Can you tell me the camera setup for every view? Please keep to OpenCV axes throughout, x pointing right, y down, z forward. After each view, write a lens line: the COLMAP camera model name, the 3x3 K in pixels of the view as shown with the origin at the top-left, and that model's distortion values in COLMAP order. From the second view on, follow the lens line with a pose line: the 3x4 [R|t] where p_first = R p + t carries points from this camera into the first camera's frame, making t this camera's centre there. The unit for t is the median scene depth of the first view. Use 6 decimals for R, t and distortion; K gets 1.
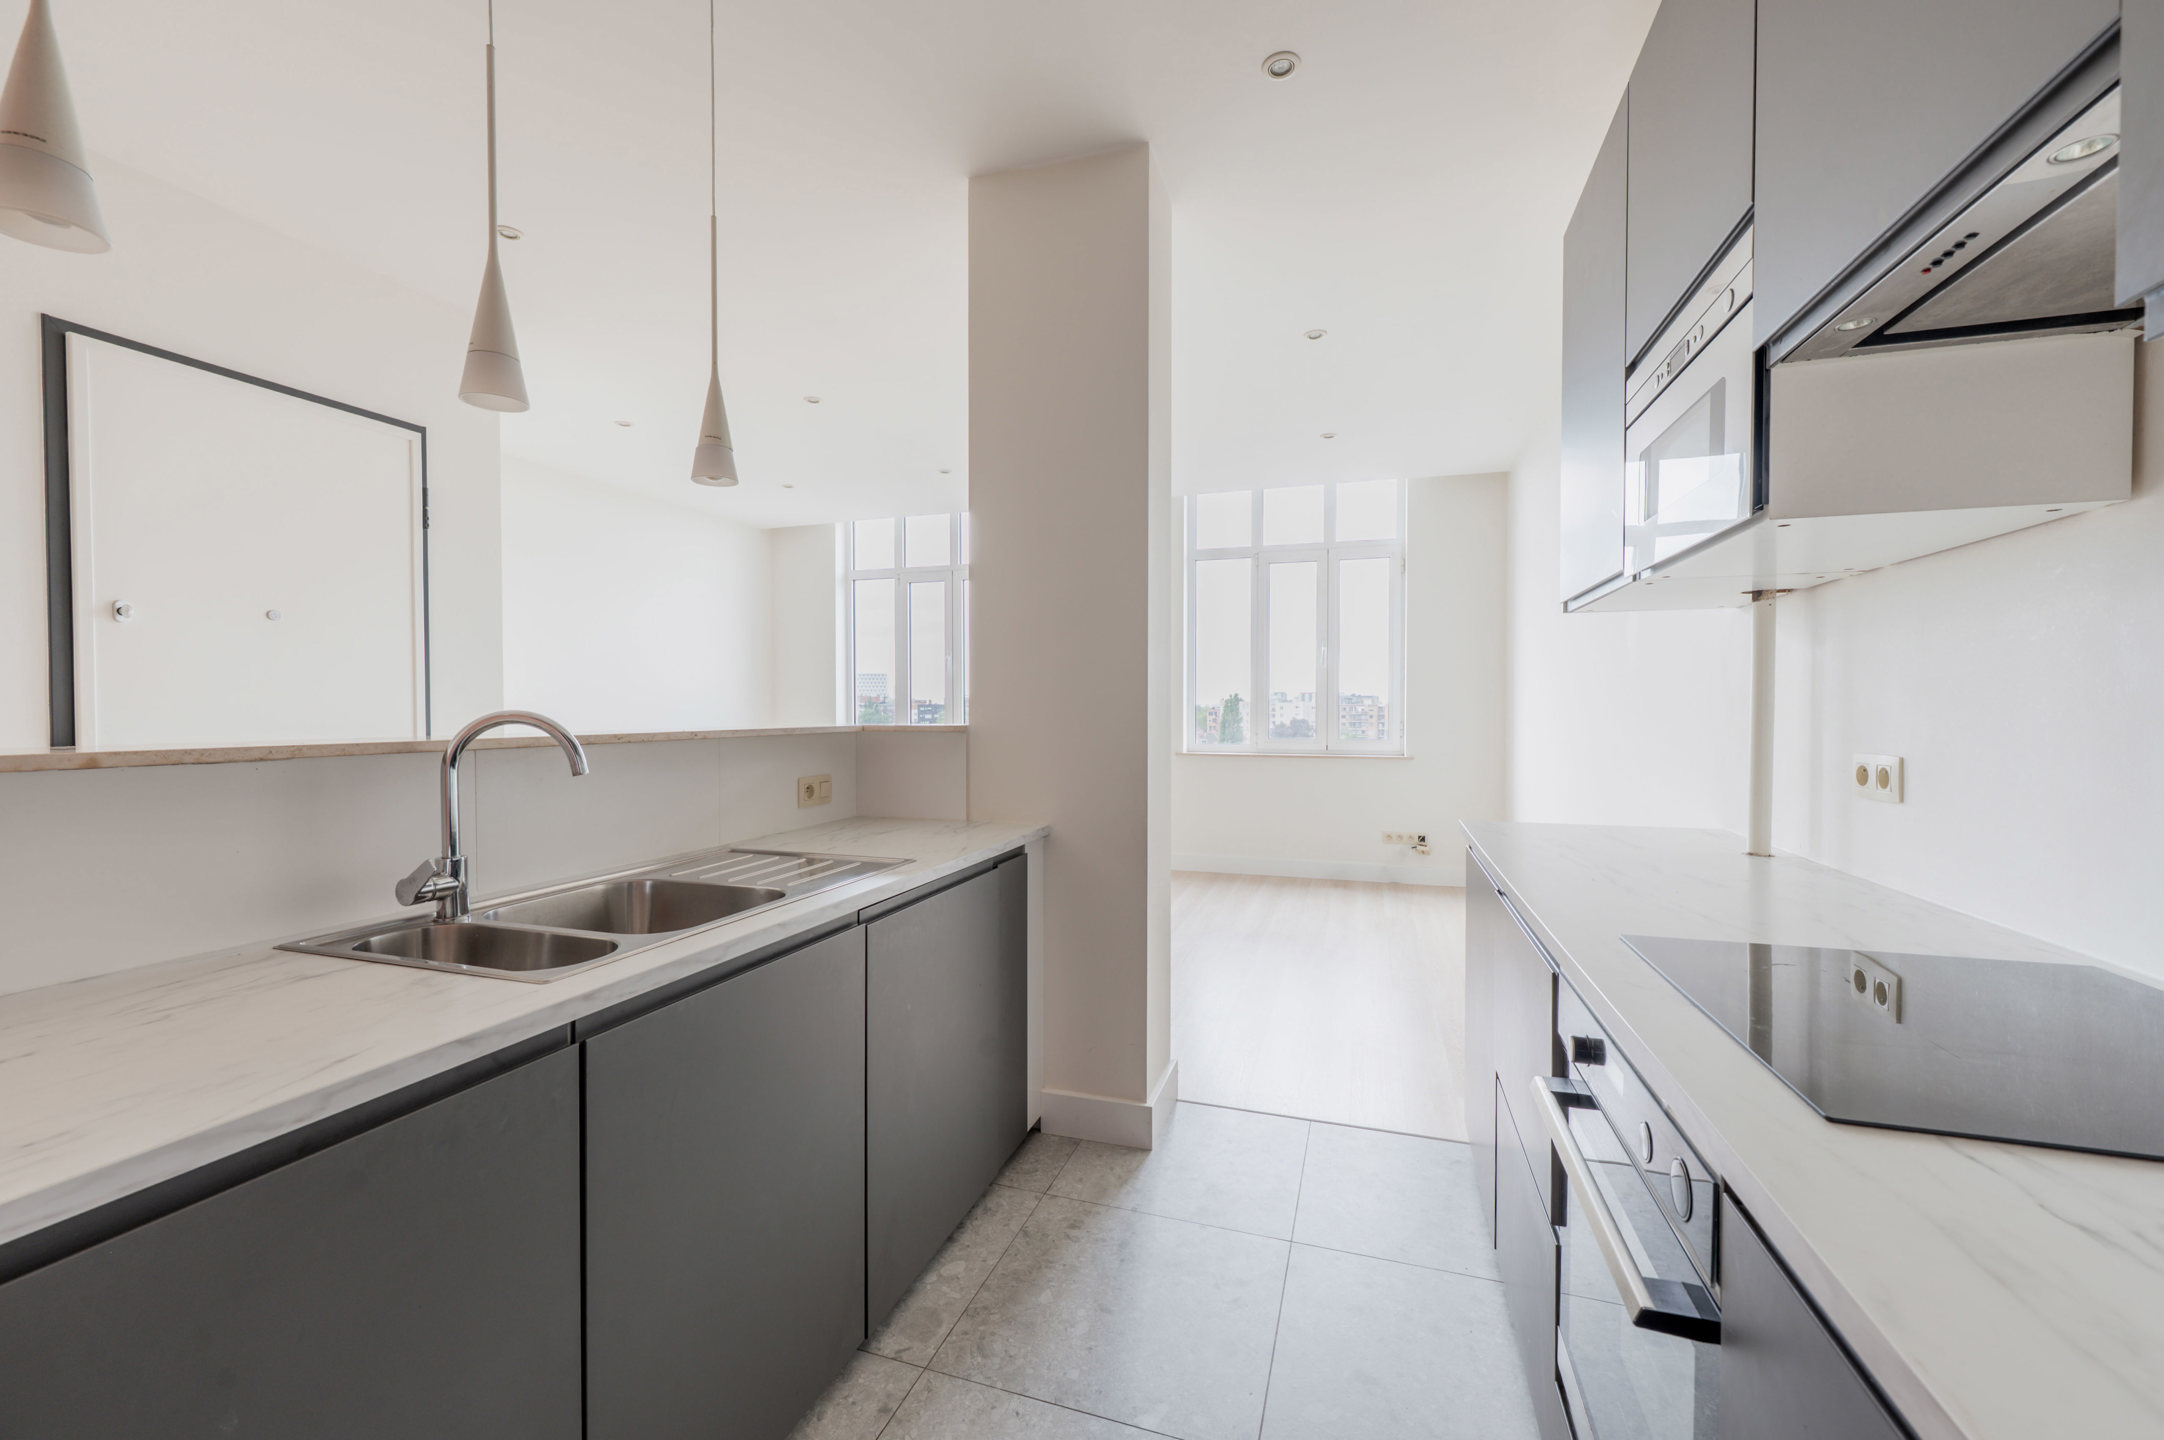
lens RADIAL K [[868.4, 0, 1082.0], [0, 868.4, 720.0], [0, 0, 1]] dist [0.000131, 0.000022]
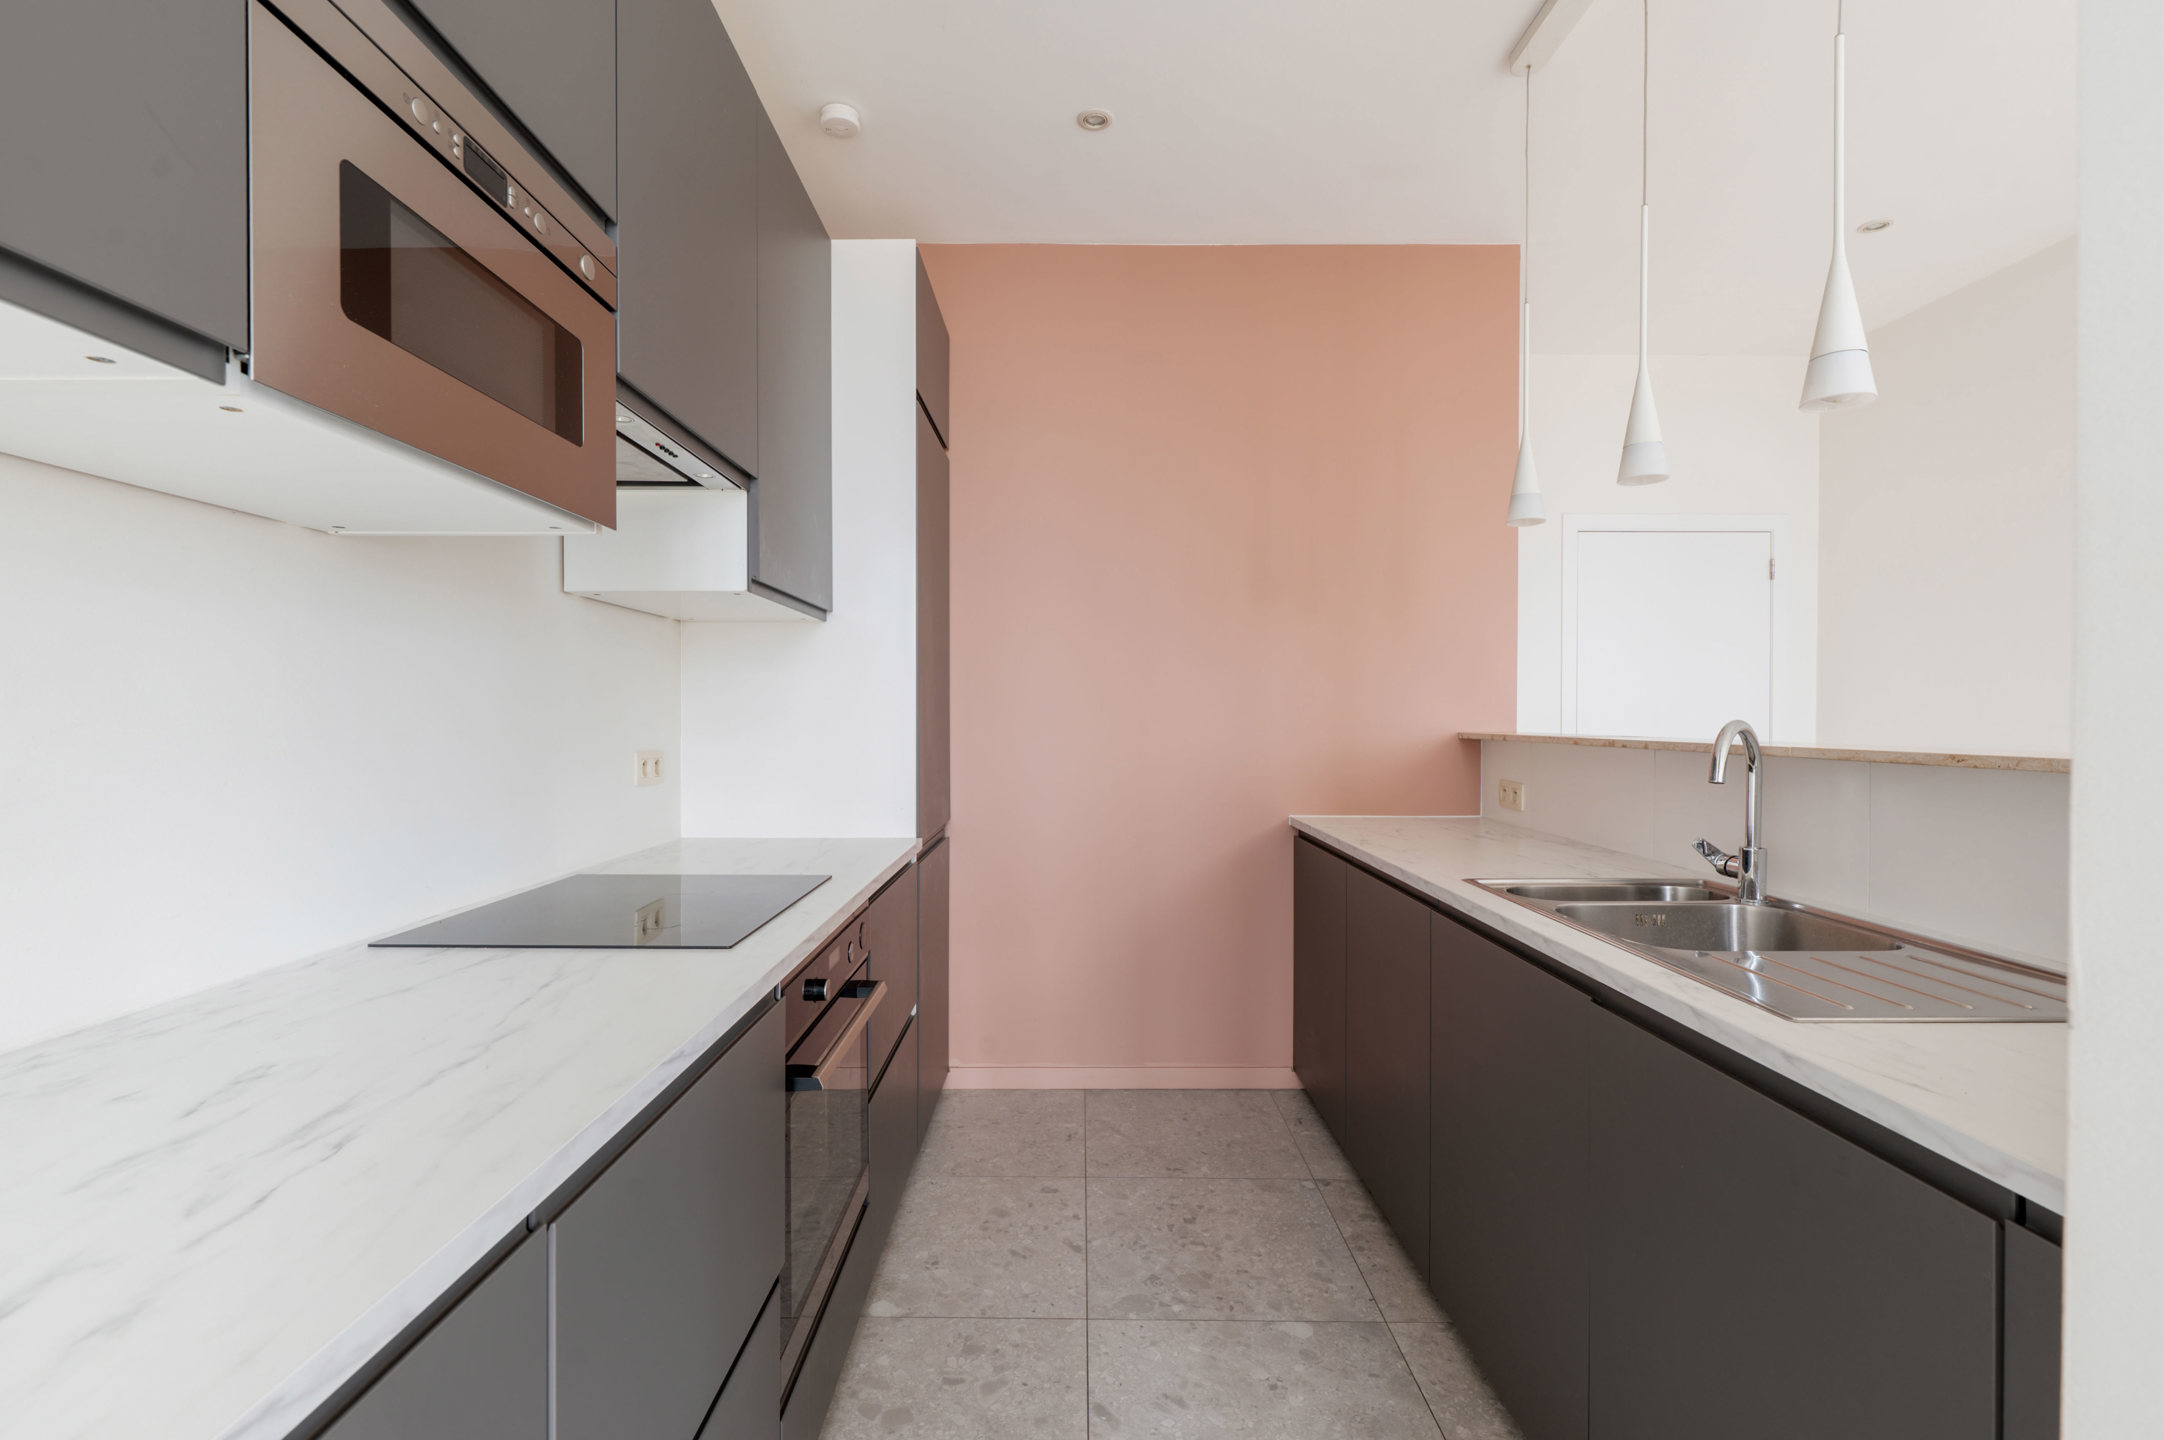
lens RADIAL K [[940.2, 0, 1082.0], [0, 940.2, 720.0], [0, 0, 1]] dist [0.000729, 0.000020]
pose [[-0.945606, 0.004651, -0.325282, 0.387910], [-0.001984, 0.999797, 0.020064, -0.026915], [0.325309, 0.019617, -0.945404, 1.679550]]
